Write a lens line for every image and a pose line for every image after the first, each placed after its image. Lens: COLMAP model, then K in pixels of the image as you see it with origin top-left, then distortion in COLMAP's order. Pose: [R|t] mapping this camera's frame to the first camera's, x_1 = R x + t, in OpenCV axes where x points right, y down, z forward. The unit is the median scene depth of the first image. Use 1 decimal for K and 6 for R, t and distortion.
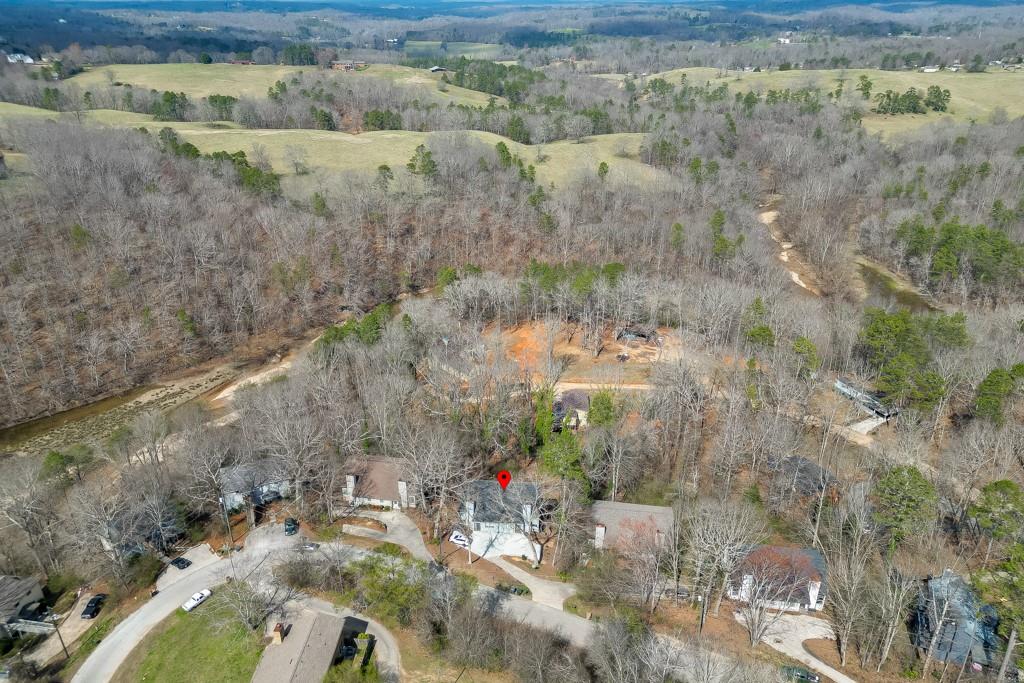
lens RADIAL K [[714.2, 0, 510.9], [0, 714.2, 340.2], [0, 0, 1]] dist [0.064026, -0.000755]
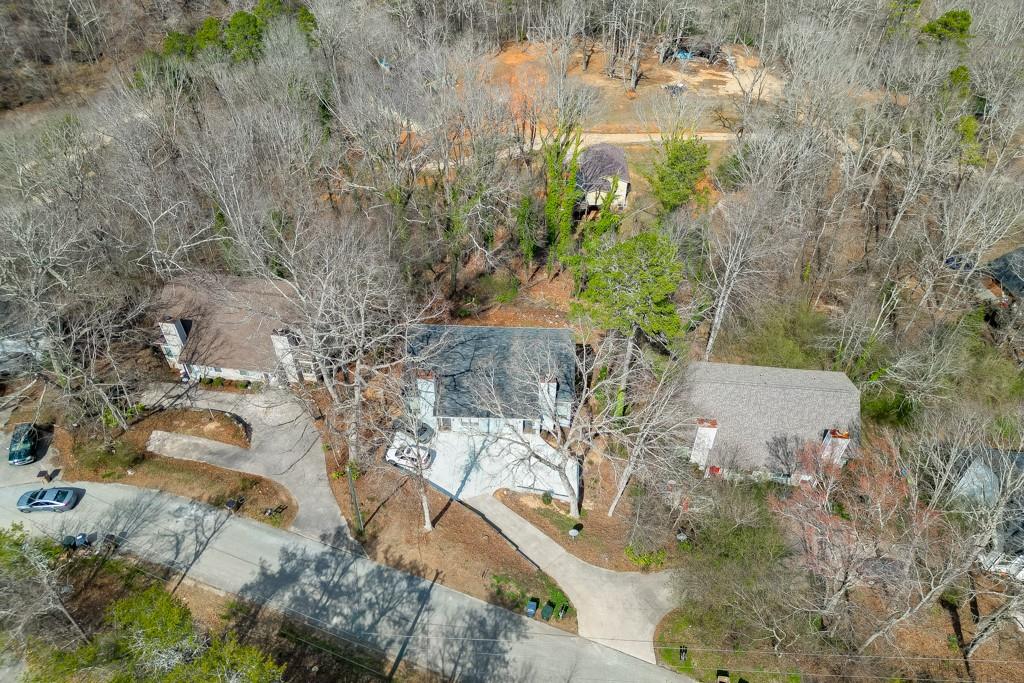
lens RADIAL K [[714.2, 0, 512.5], [0, 714.2, 339.5], [0, 0, 1]] dist [0.064026, -0.000755]
pose [[0.999096, -0.026231, 0.033458, -0.015596], [0.014822, 0.952508, 0.304152, 0.060593], [-0.039847, -0.303381, 0.952036, 0.560332]]
